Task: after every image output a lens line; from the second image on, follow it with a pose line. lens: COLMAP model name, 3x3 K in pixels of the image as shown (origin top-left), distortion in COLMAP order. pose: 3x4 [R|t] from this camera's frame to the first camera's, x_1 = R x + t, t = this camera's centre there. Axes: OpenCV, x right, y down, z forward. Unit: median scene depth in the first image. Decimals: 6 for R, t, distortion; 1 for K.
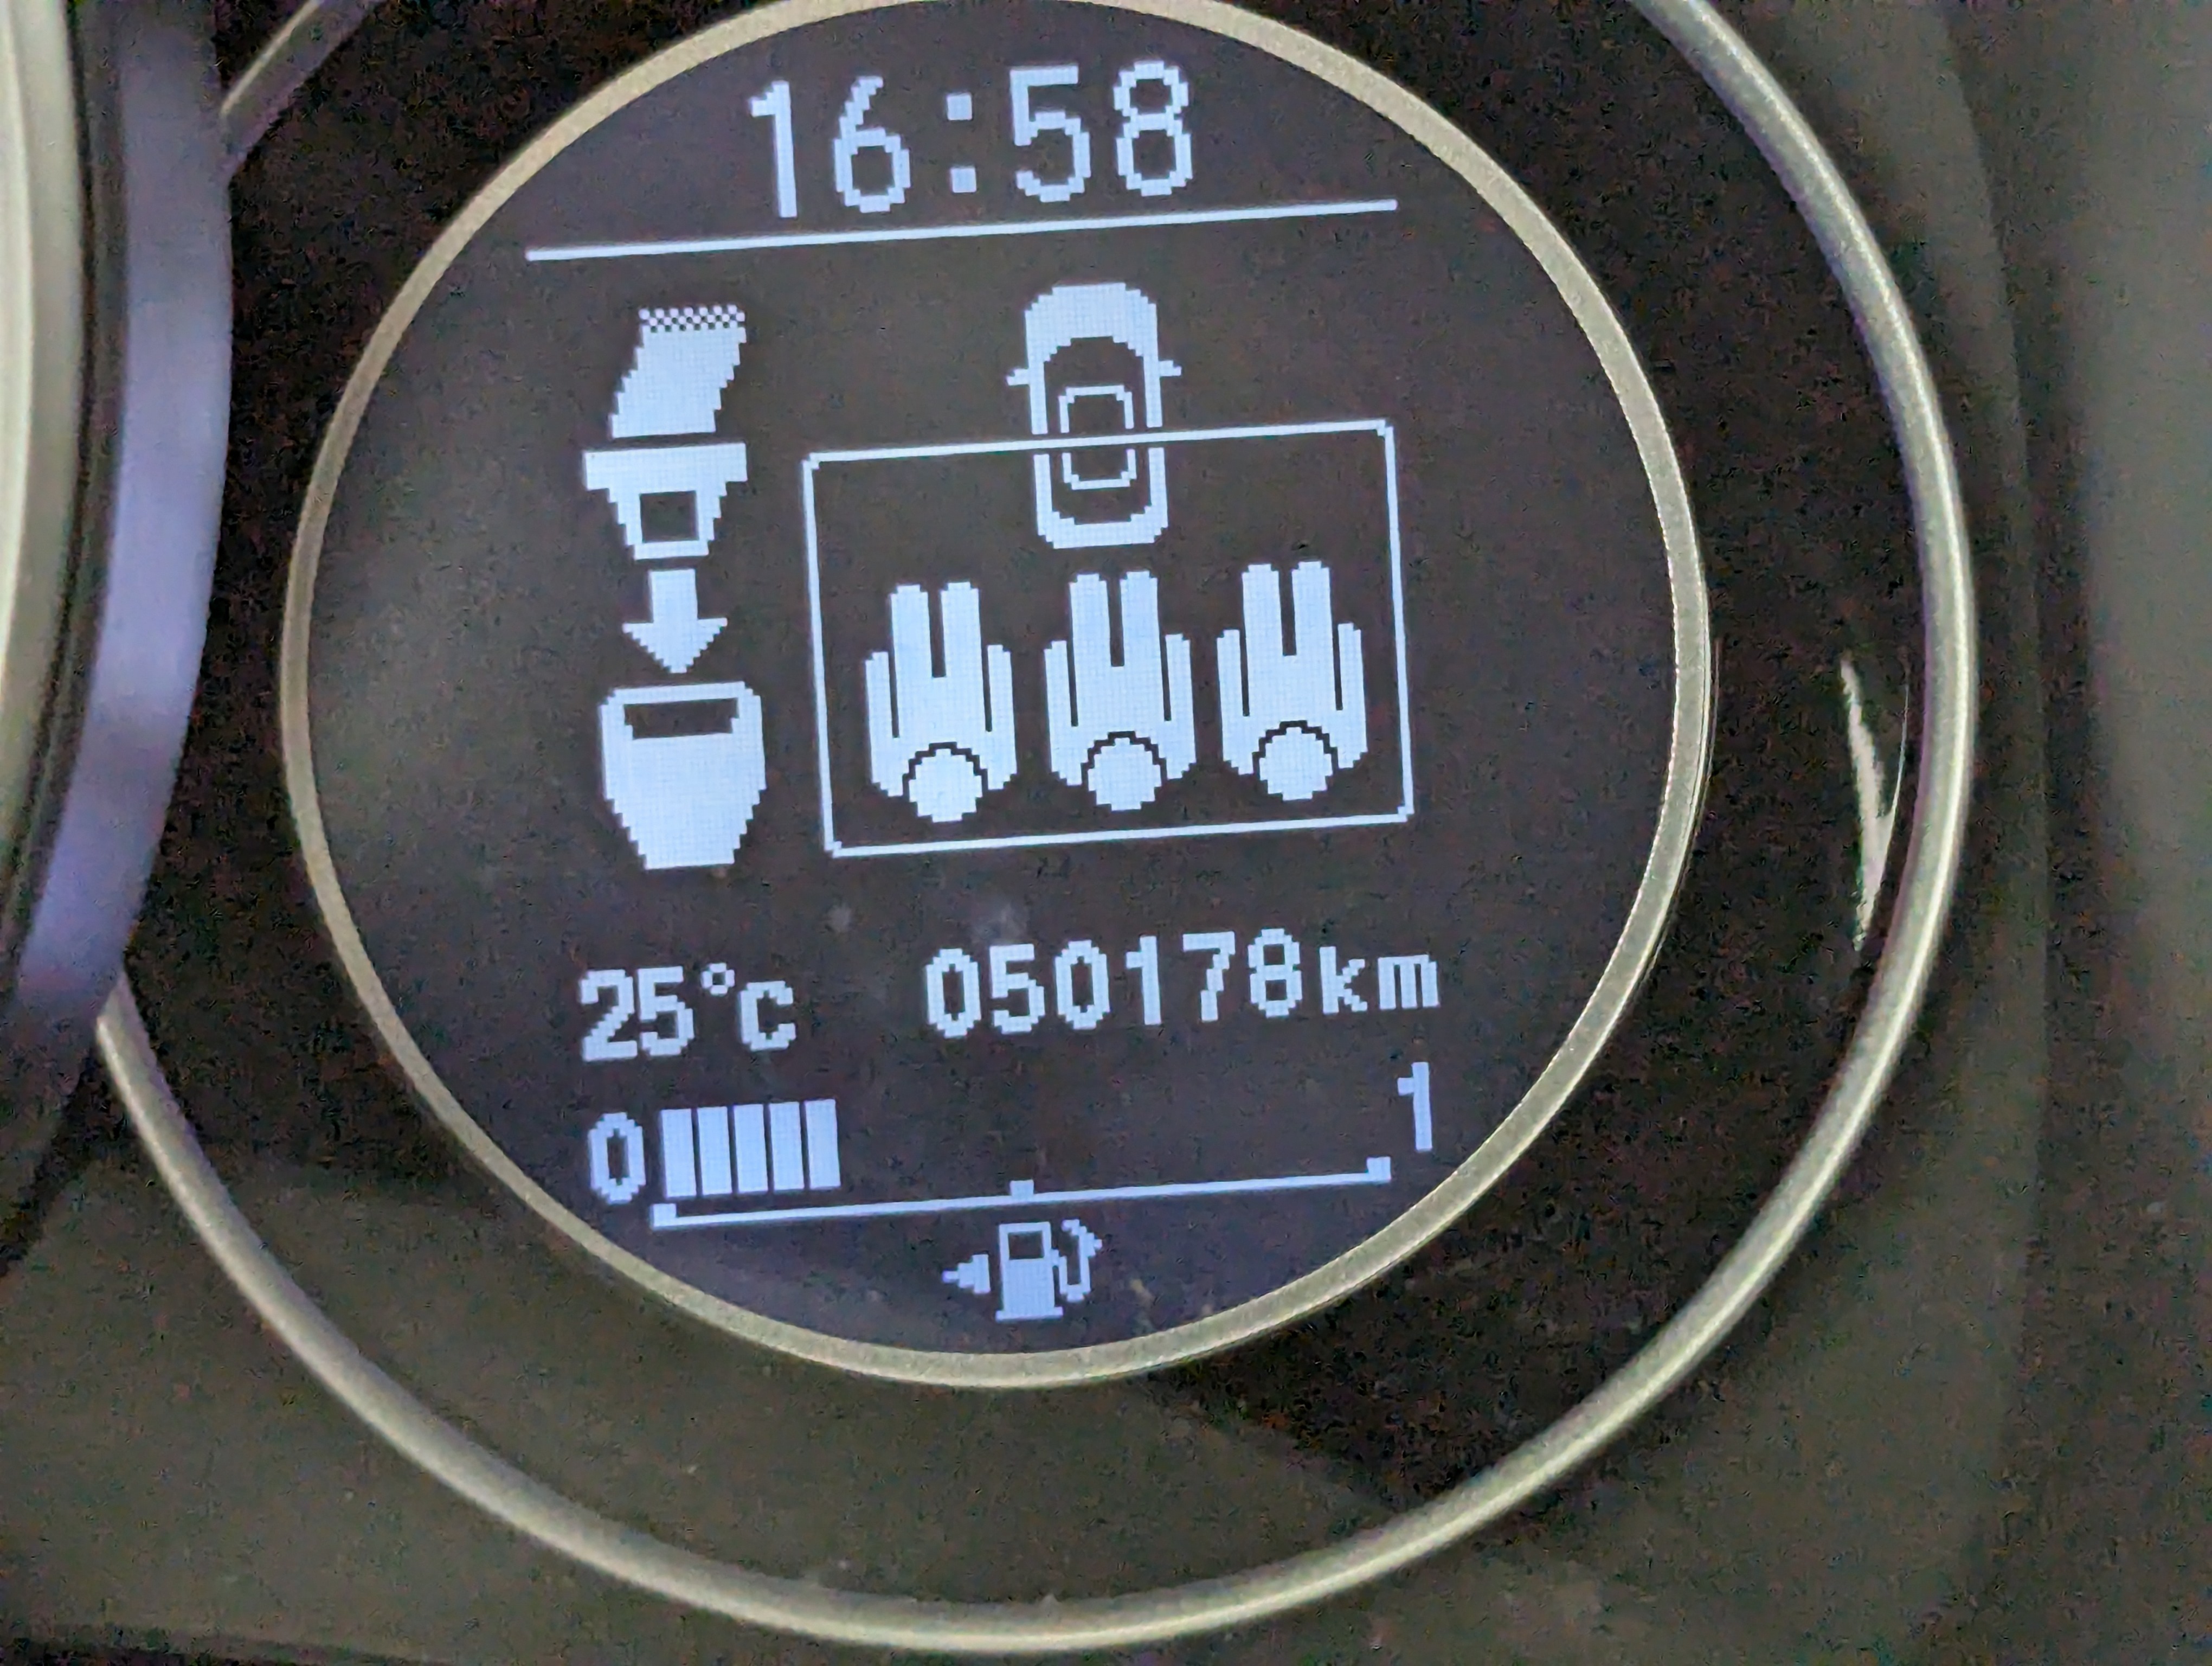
lens RADIAL K [[3078.3, 0, 1103.5], [0, 3078.3, 833.6], [0, 0, 1]] dist [-0.014155, 0.000000]
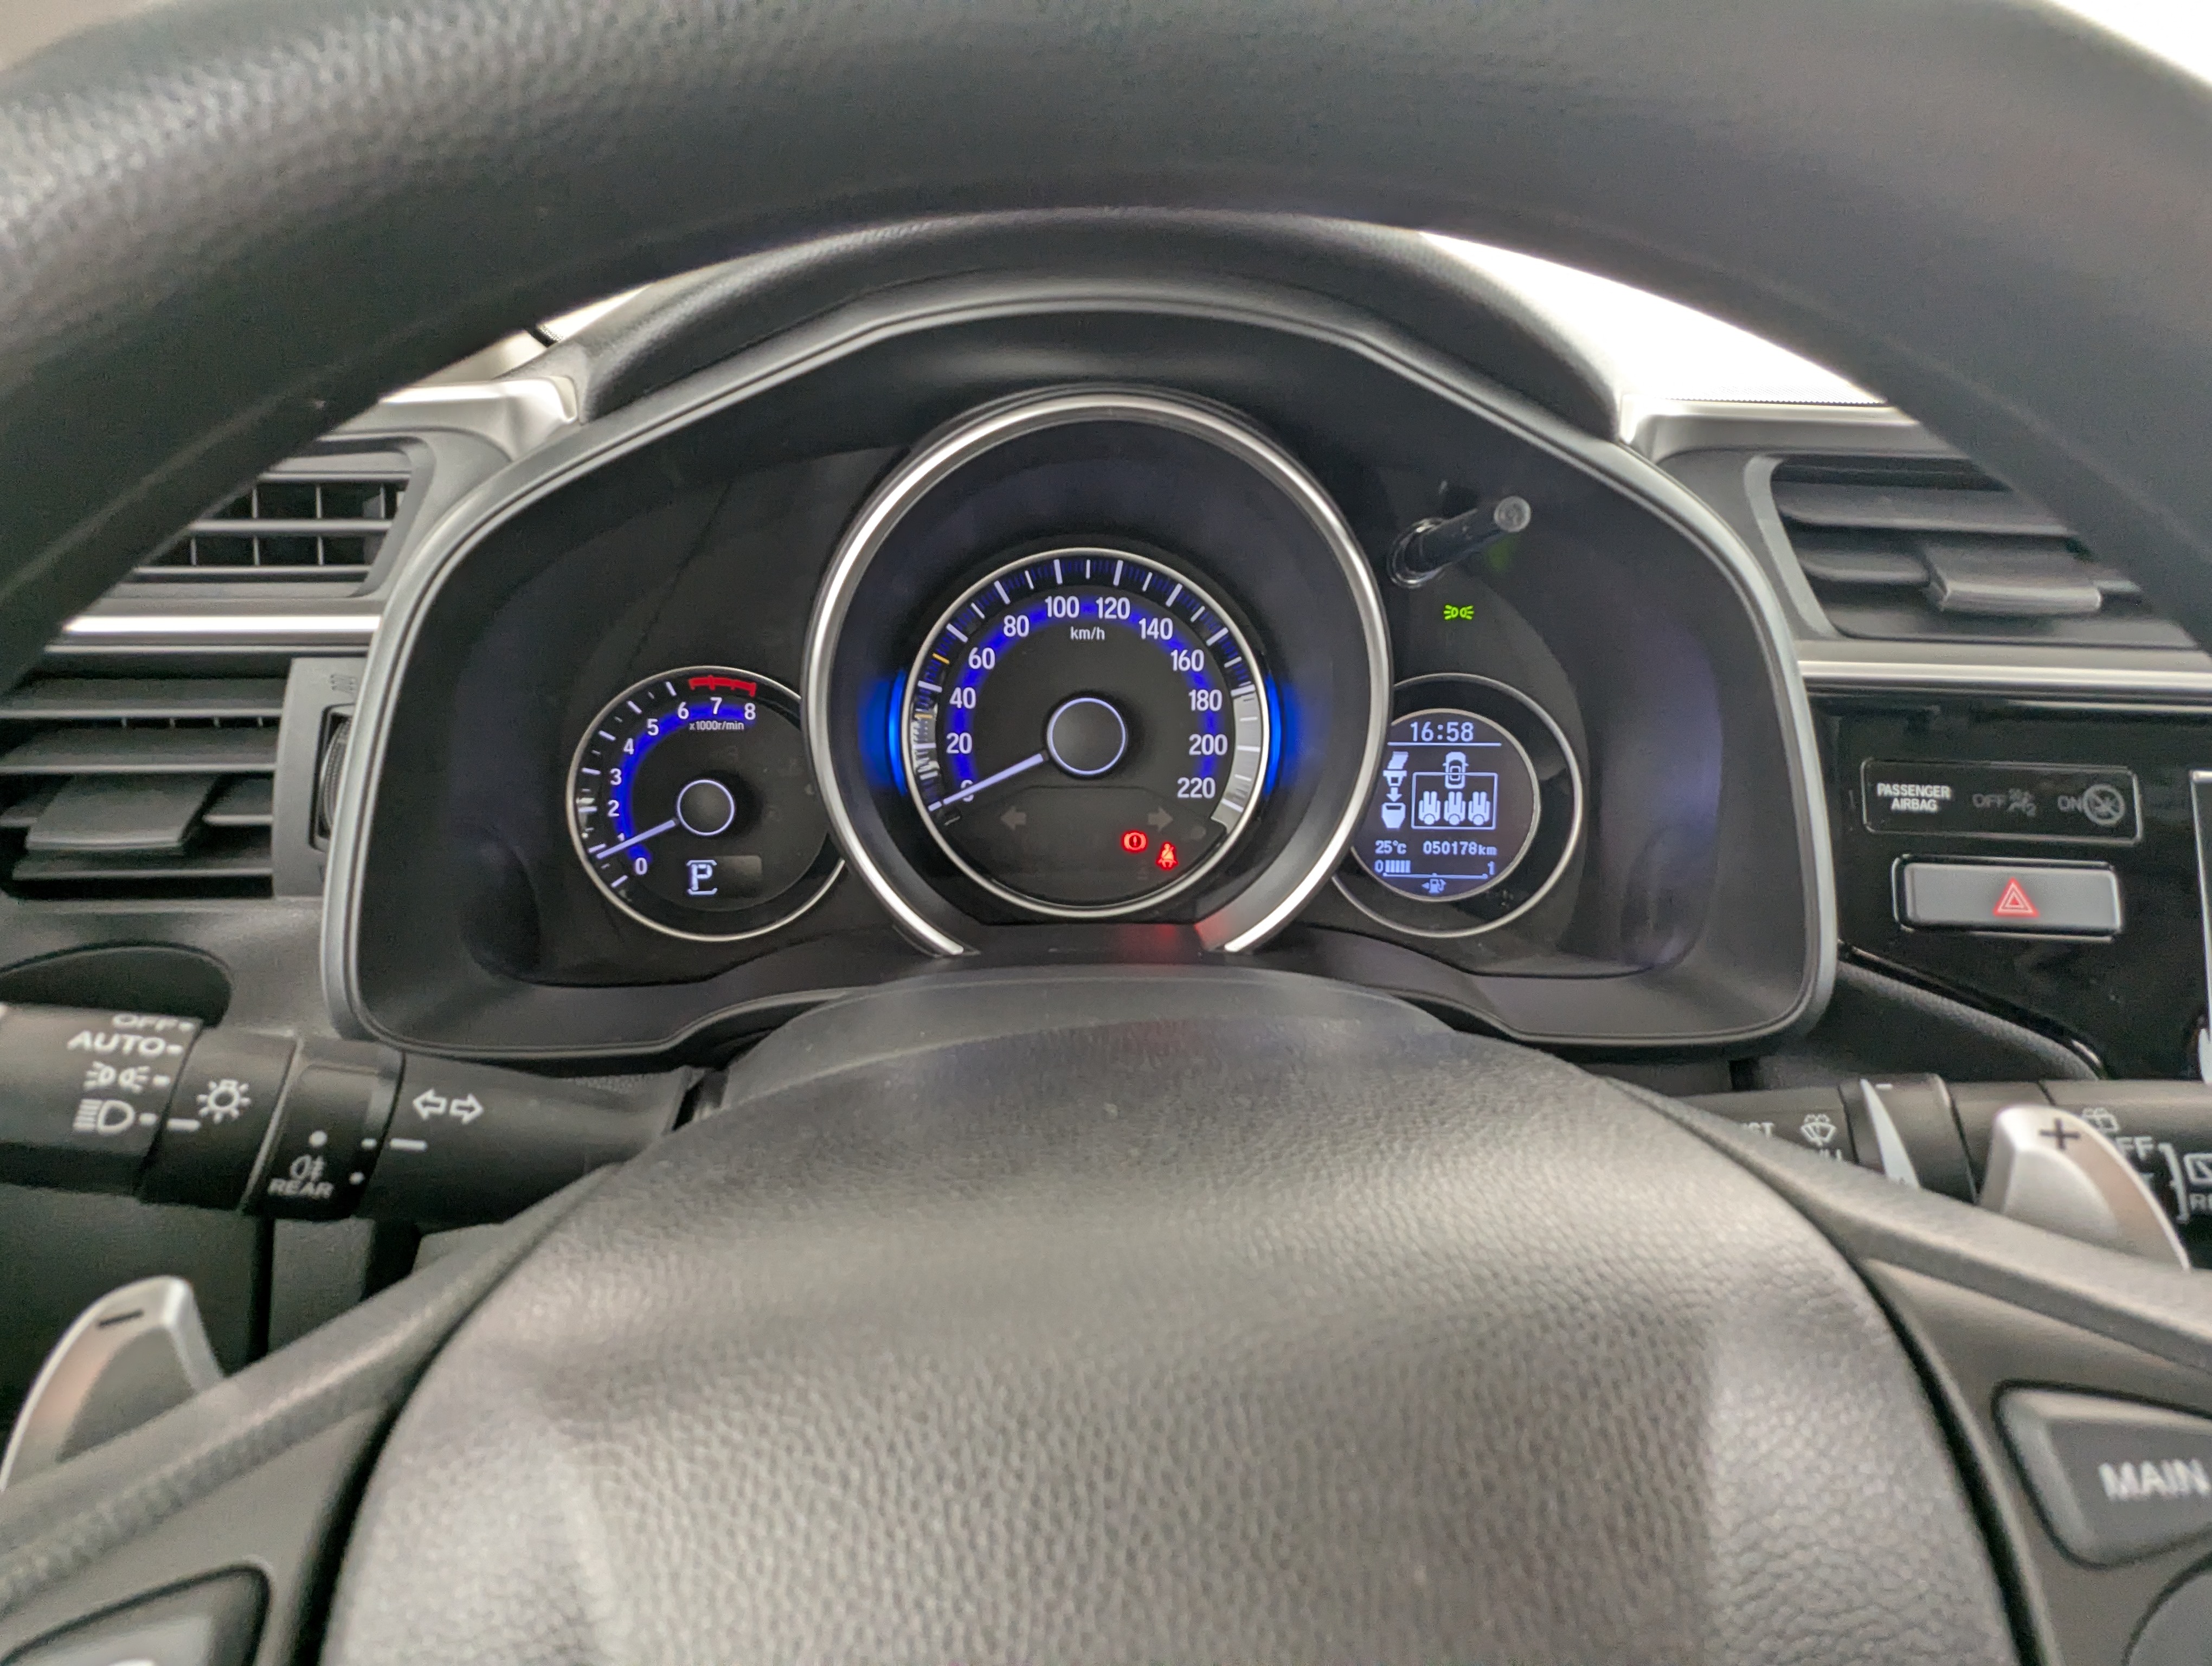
lens RADIAL K [[1052.1, 0, 1108.4], [0, 1052.1, 833.7], [0, 0, 1]] dist [-0.000212, 0.000746]
pose [[0.990077, 0.077892, -0.116966, -0.512152], [-0.069665, 0.994906, 0.072857, -0.111261], [0.122046, -0.063985, 0.990460, -1.574611]]
